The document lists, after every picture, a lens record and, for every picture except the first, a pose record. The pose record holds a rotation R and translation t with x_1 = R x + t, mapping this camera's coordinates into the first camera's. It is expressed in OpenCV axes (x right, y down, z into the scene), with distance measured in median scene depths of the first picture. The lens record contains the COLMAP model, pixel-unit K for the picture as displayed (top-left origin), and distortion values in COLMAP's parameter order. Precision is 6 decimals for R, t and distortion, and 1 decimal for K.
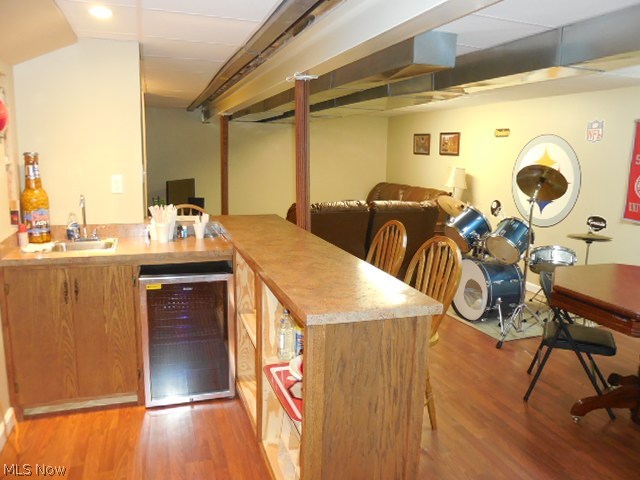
lens RADIAL K [[492.3, 0, 320.0], [0, 492.3, 240.0], [0, 0, 1]] dist [-0.052349, 0.037558]
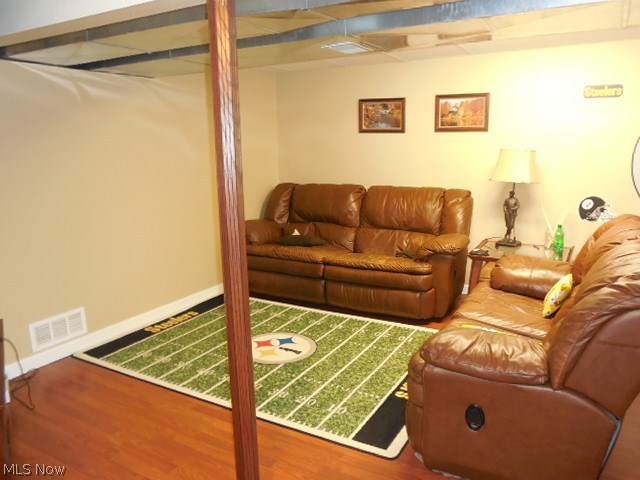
lens RADIAL K [[492.3, 0, 320.0], [0, 492.3, 240.0], [0, 0, 1]] dist [-0.052349, 0.037558]
pose [[0.762924, -0.164685, 0.625161, -0.284689], [0.146171, 0.985910, 0.081335, -0.111829], [-0.629747, 0.029328, 0.776247, 0.624952]]
